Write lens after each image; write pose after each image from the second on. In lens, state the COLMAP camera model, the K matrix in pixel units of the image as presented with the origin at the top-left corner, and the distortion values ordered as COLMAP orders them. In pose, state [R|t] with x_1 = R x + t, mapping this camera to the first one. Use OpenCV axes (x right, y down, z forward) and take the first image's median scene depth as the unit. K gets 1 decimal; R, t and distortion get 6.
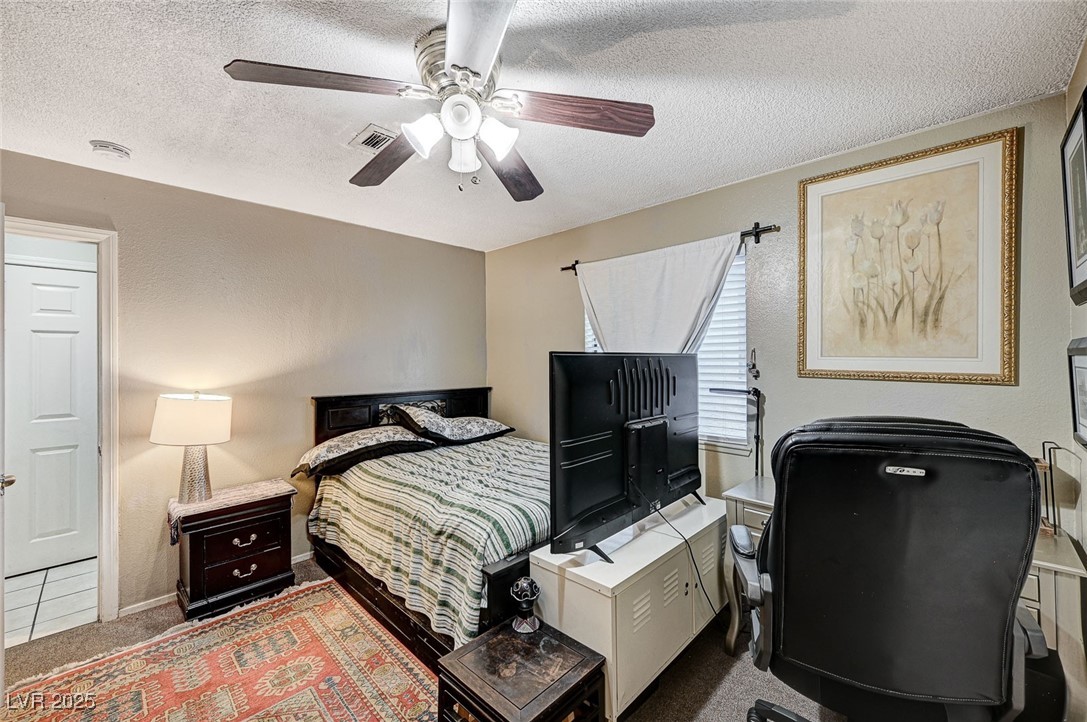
lens RADIAL K [[433.3, 0, 546.3], [0, 433.3, 354.8], [0, 0, 1]] dist [-0.001004, 0.000150]
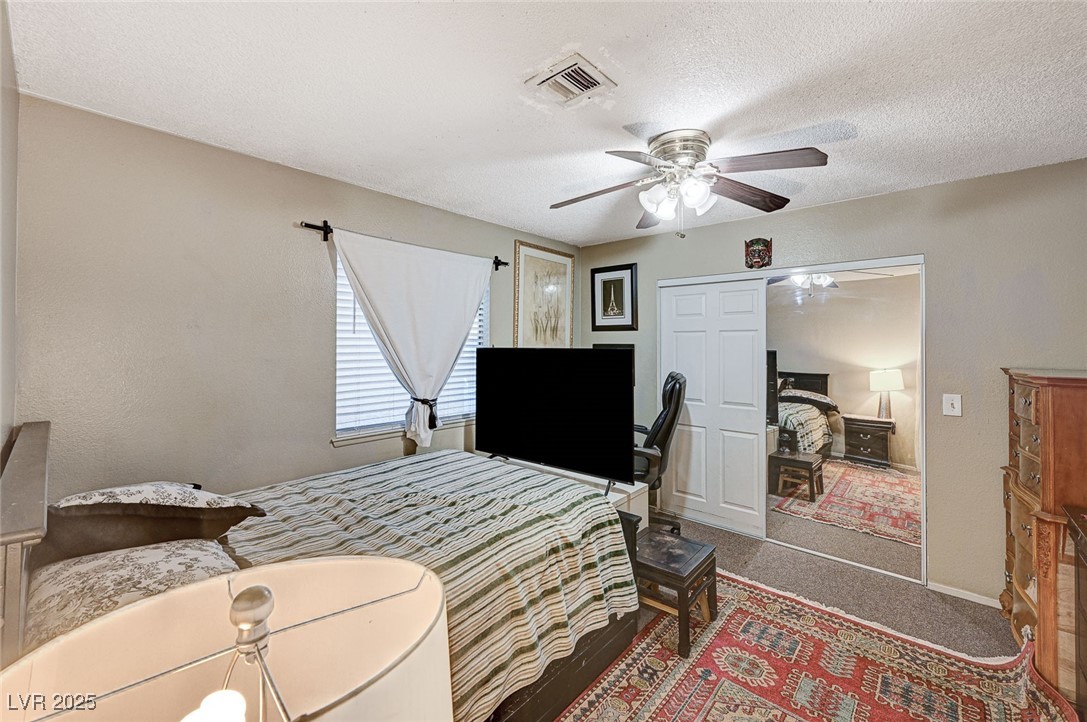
lens RADIAL K [[433.3, 0, 546.3], [0, 433.3, 354.8], [0, 0, 1]] dist [-0.001004, 0.000150]
pose [[-0.050915, -0.009862, 0.998654, -1.119005], [-0.001775, 0.999951, 0.009785, 0.005545], [-0.998701, -0.001274, -0.050930, 1.073666]]
